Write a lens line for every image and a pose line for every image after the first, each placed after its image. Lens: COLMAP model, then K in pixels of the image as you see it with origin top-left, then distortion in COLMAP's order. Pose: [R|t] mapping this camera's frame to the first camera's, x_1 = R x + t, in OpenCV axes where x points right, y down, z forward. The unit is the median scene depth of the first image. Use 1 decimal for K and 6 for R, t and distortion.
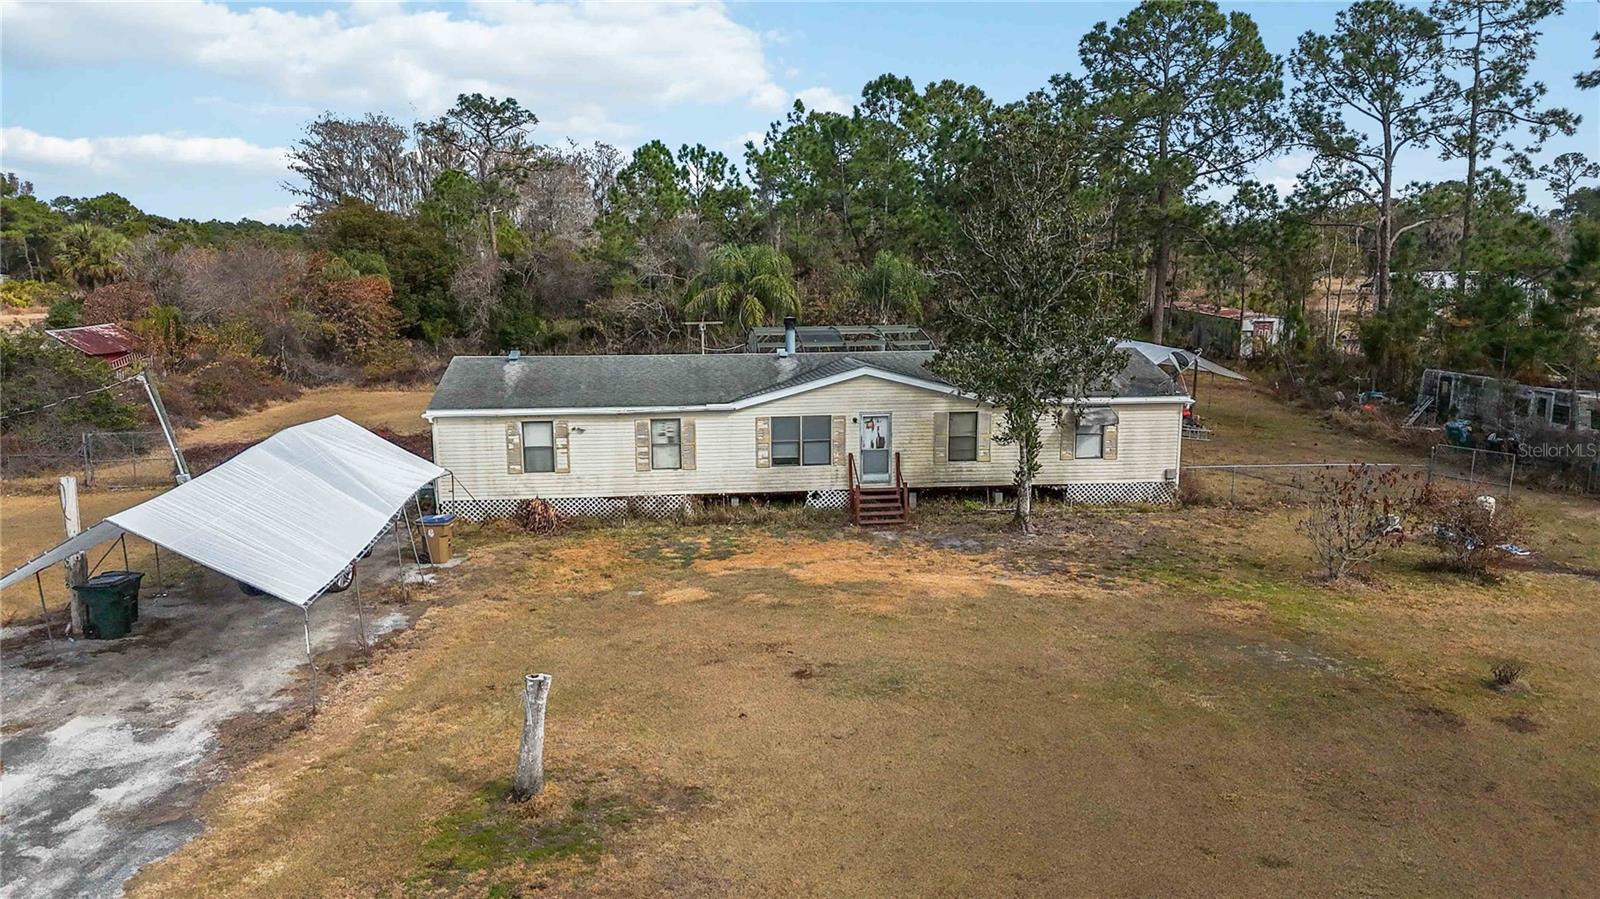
lens RADIAL K [[1175.6, 0, 804.9], [0, 1175.6, 447.9], [0, 0, 1]] dist [0.053955, -0.044967]
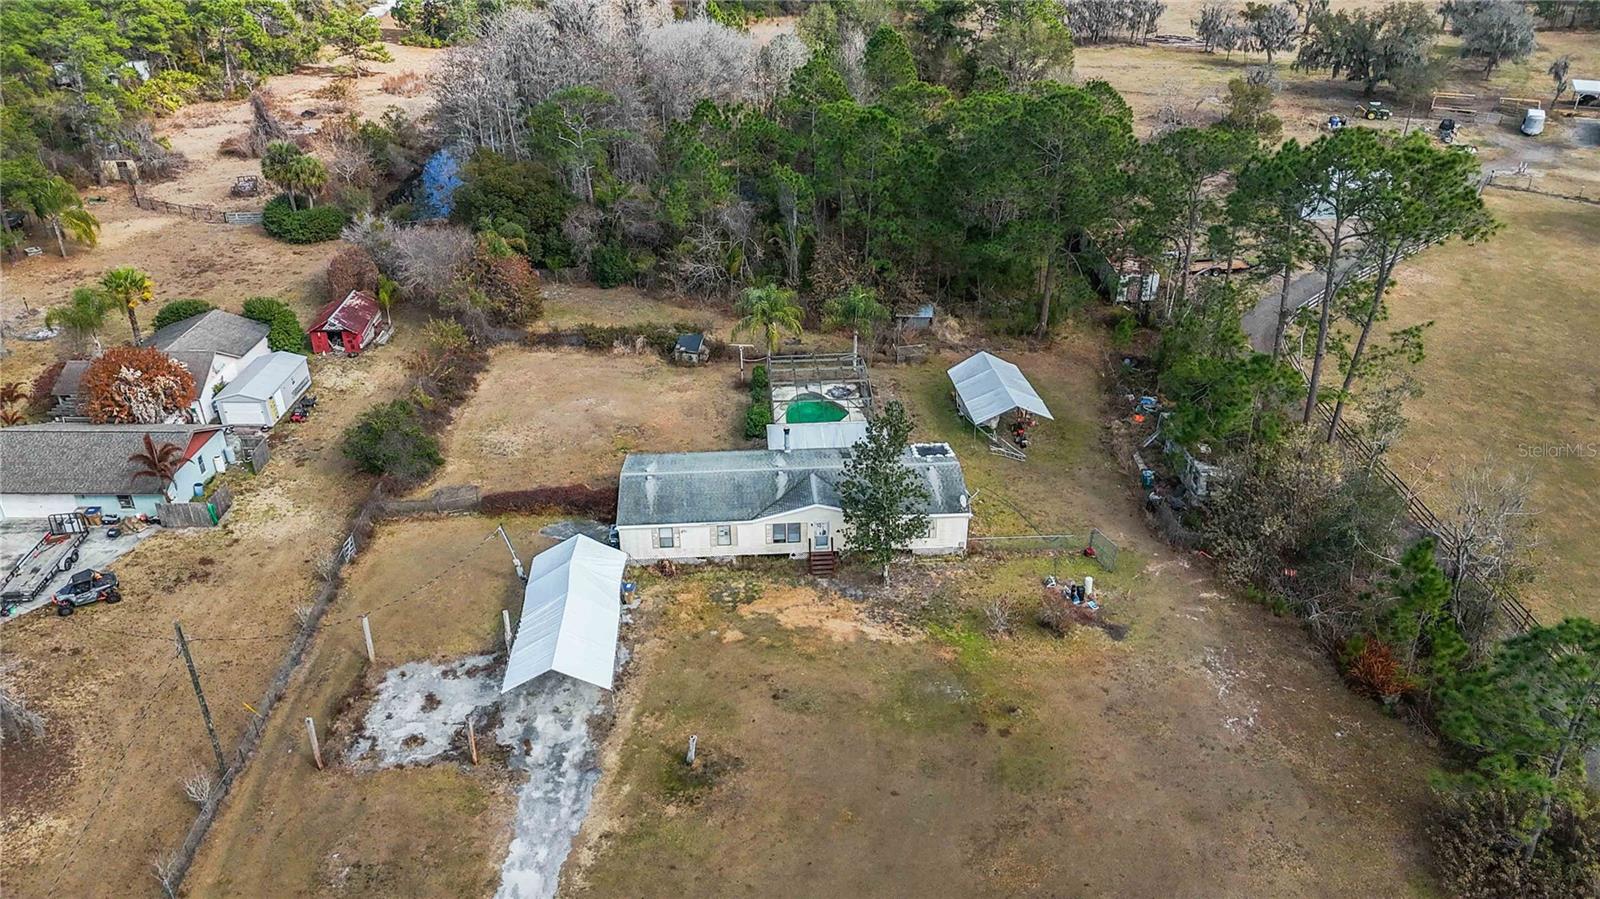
lens RADIAL K [[1175.6, 0, 804.1], [0, 1175.6, 444.5], [0, 0, 1]] dist [0.053955, -0.044967]
pose [[0.999184, 0.019079, -0.035609, 0.102868], [-0.006618, 0.946851, 0.321605, -0.855339], [0.039852, -0.321106, 0.946204, -0.984313]]
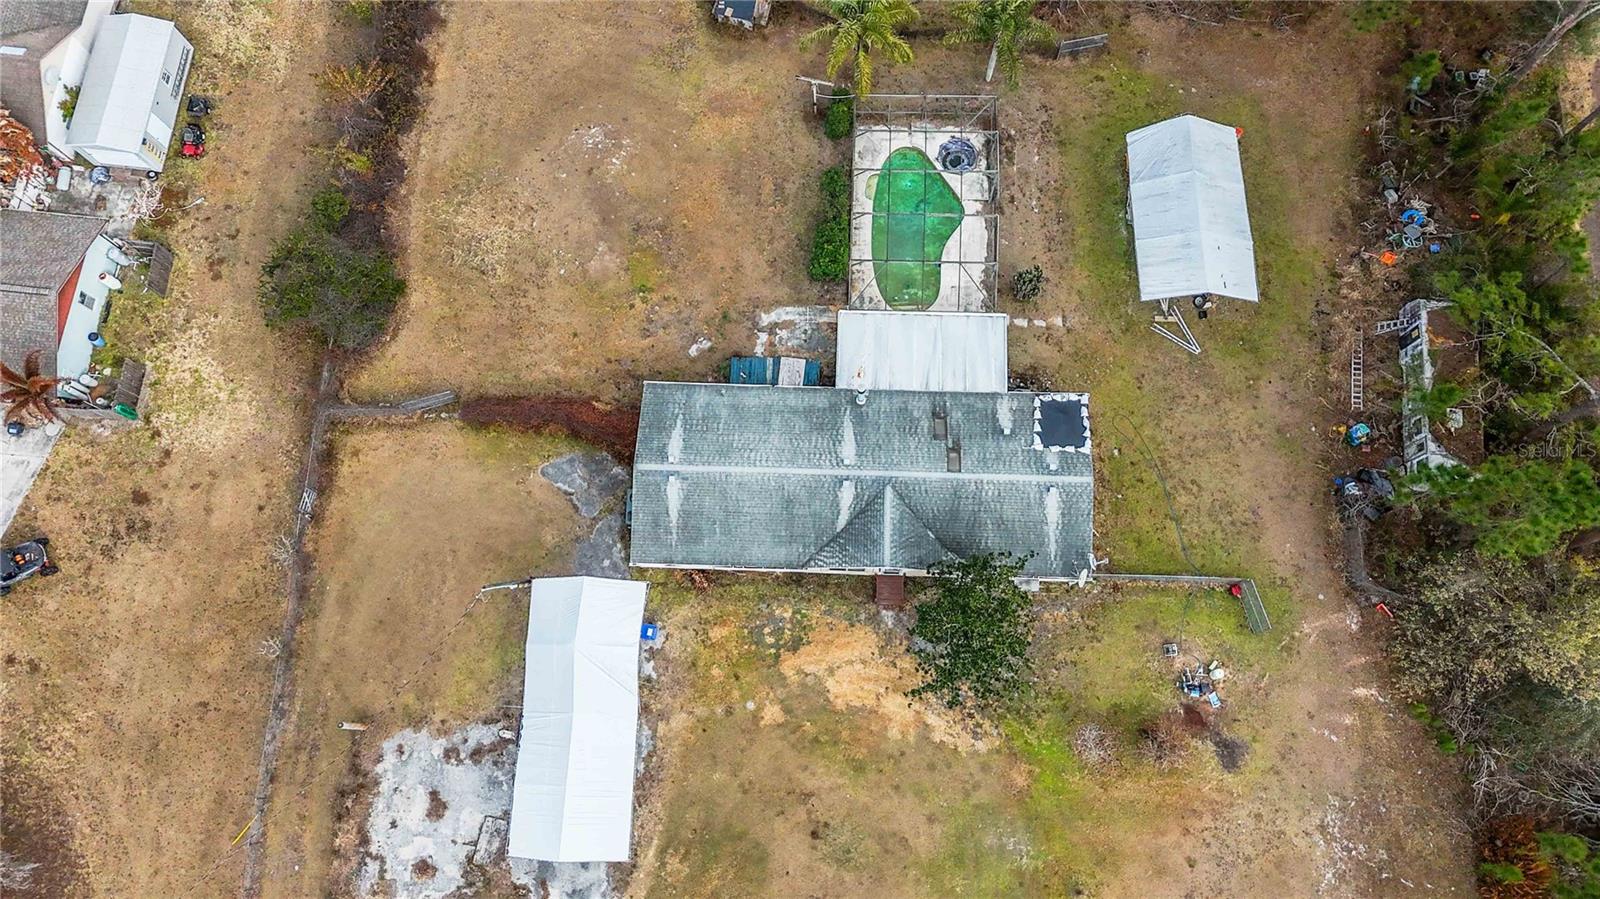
lens RADIAL K [[1175.6, 0, 801.8], [0, 1175.6, 450.9], [0, 0, 1]] dist [0.053955, -0.044967]
pose [[0.990394, 0.128240, -0.051720, -0.002146], [-0.004278, 0.402268, 0.915512, -1.622704], [0.138210, -0.906496, 0.398952, 0.478007]]
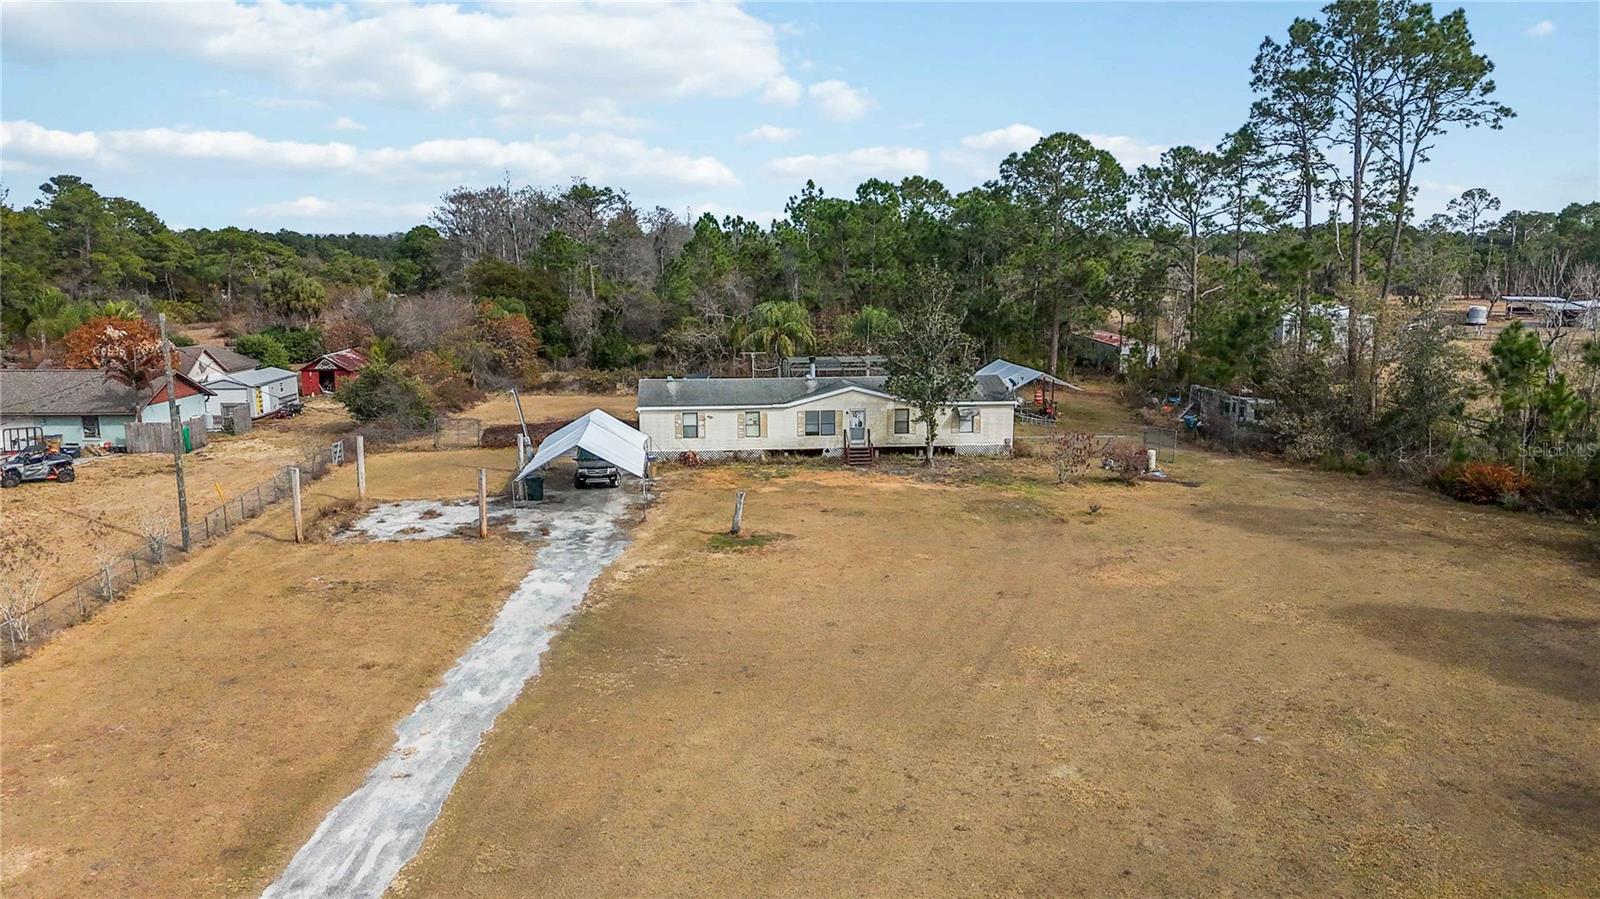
lens RADIAL K [[1175.6, 0, 808.1], [0, 1175.6, 448.3], [0, 0, 1]] dist [0.053955, -0.044967]
pose [[0.999994, 0.002948, 0.001871, -0.027491], [-0.002947, 0.999996, -0.000493, 0.038172], [-0.001872, 0.000487, 0.999998, -0.998324]]
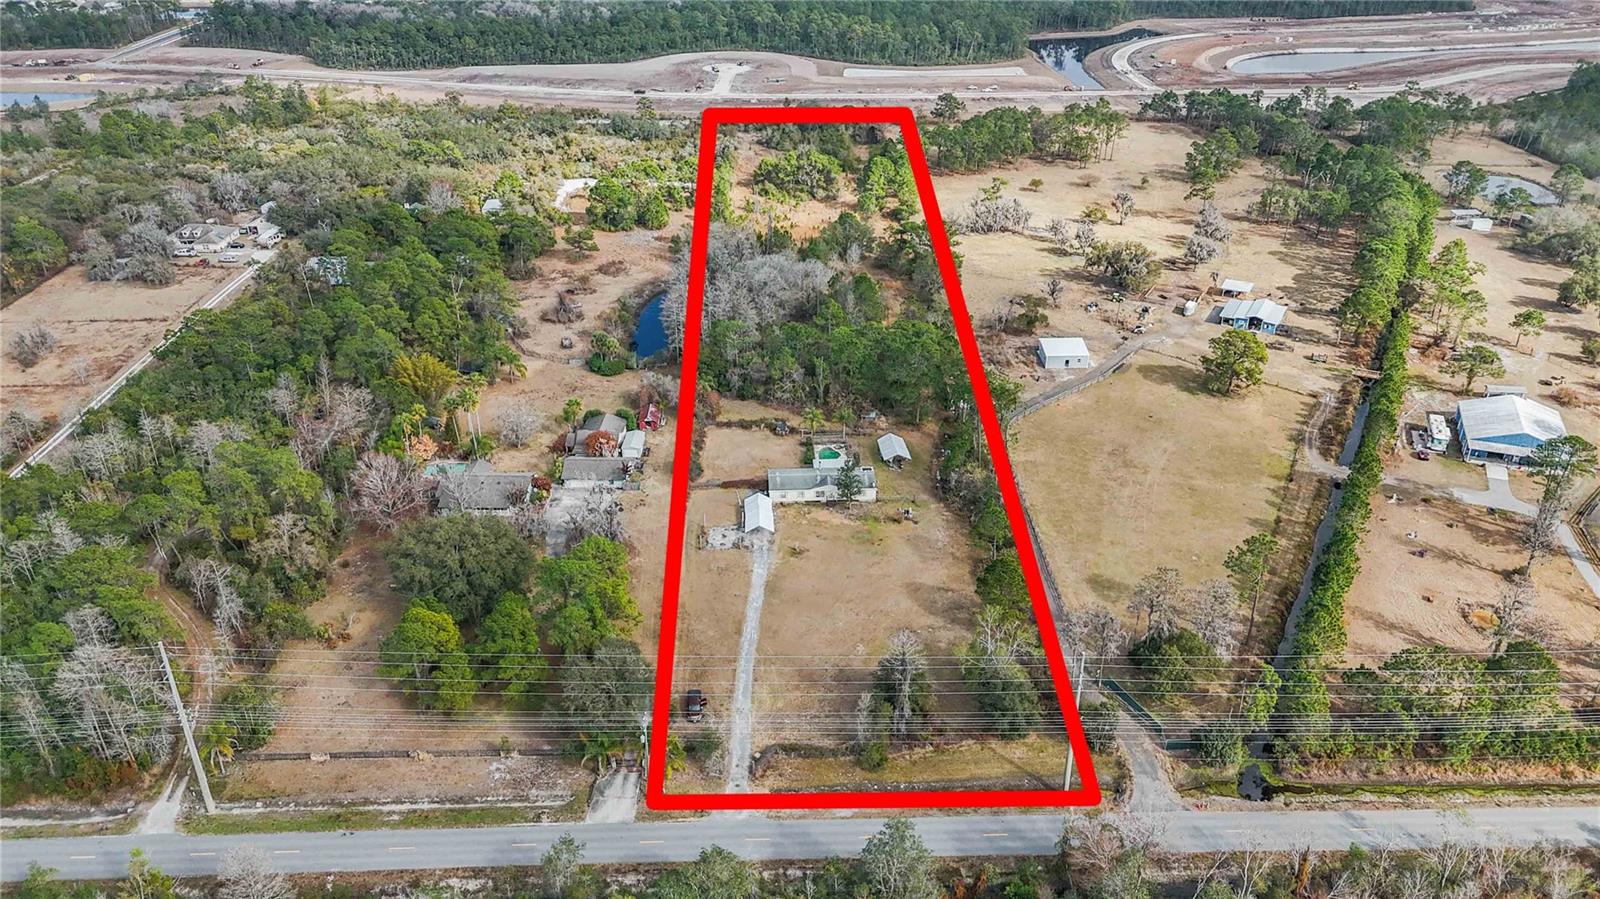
lens RADIAL K [[1175.6, 0, 794.8], [0, 1175.6, 446.0], [0, 0, 1]] dist [0.053955, -0.044967]
pose [[0.998111, 0.029966, -0.053625, 0.216392], [-0.011713, 0.949771, 0.312726, -2.500167], [0.060303, -0.311508, 0.948328, -5.649572]]
